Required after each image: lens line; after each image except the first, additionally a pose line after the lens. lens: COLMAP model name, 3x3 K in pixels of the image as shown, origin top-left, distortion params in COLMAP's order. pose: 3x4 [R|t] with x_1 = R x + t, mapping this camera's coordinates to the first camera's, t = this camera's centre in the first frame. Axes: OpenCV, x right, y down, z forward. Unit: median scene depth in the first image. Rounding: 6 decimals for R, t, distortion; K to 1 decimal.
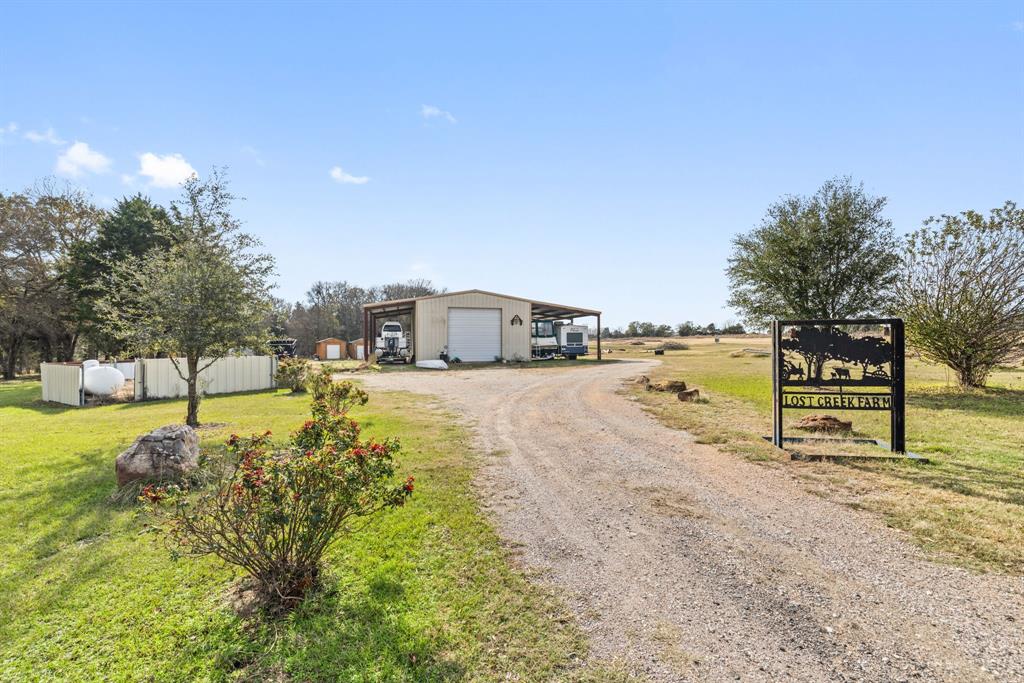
lens RADIAL K [[647.9, 0, 512.4], [0, 647.9, 342.3], [0, 0, 1]] dist [-0.004957, -0.000946]
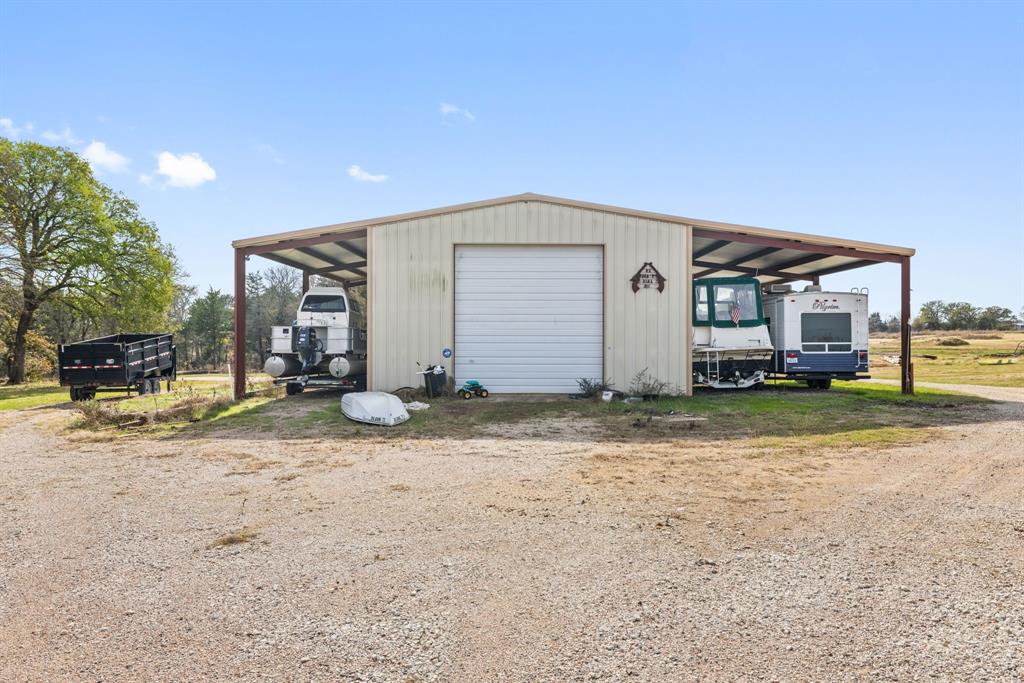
lens RADIAL K [[647.9, 0, 510.4], [0, 647.9, 341.7], [0, 0, 1]] dist [-0.004957, -0.000946]
pose [[0.950443, 0.005758, -0.310847, 0.043686], [-0.004023, 0.999973, 0.006224, -0.001286], [0.310874, -0.004665, 0.950440, 0.628809]]
